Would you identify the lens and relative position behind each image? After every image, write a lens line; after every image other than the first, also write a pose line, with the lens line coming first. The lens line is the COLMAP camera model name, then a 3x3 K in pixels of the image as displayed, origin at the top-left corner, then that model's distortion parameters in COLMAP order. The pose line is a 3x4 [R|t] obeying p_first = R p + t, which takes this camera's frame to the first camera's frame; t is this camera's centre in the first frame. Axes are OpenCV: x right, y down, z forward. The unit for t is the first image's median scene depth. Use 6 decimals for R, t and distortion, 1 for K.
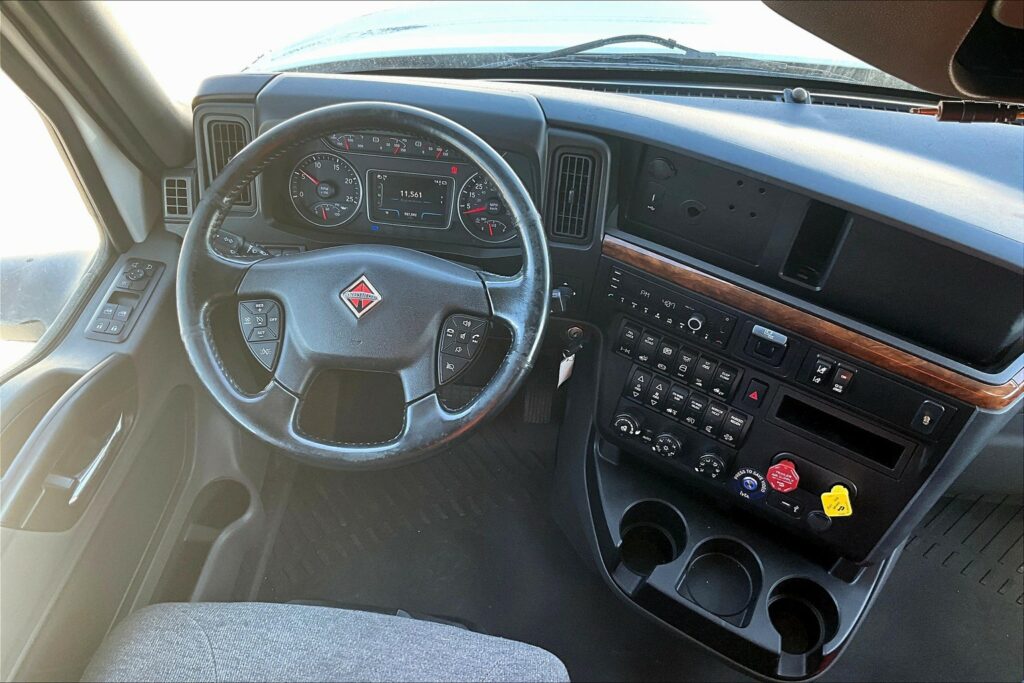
lens RADIAL K [[849.6, 0, 516.6], [0, 849.6, 342.1], [0, 0, 1]] dist [0.055086, -0.070866]
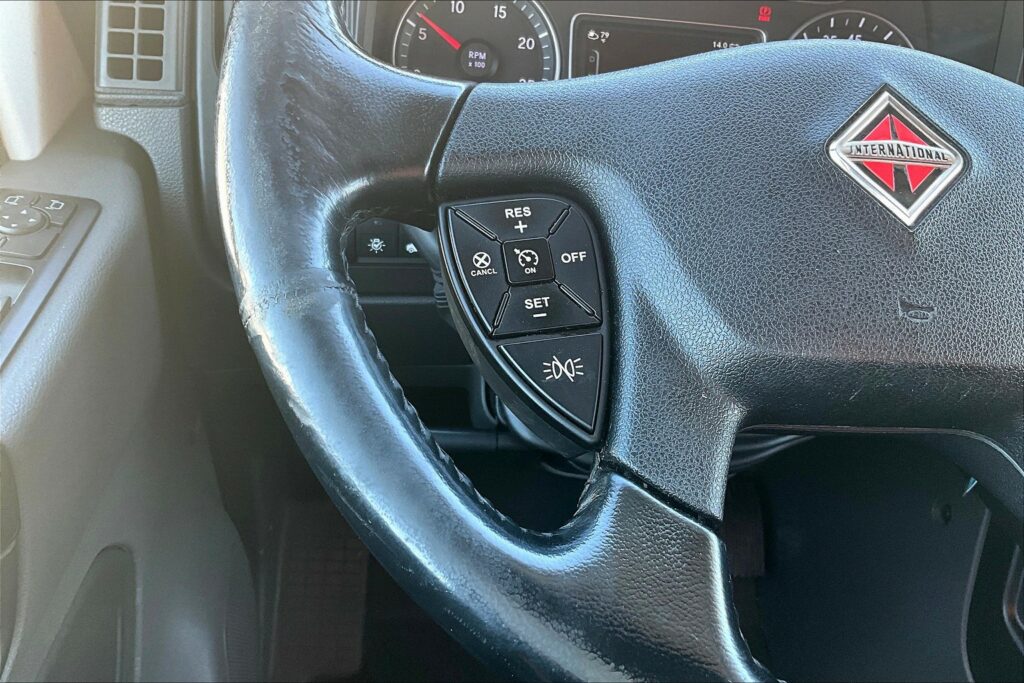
lens RADIAL K [[849.6, 0, 502.0], [0, 849.6, 339.9], [0, 0, 1]] dist [0.055086, -0.070866]
pose [[0.985517, -0.037368, 0.165409, -0.292120], [0.065569, 0.983522, -0.168479, 0.038087], [-0.156387, 0.176885, 0.971728, 0.602363]]
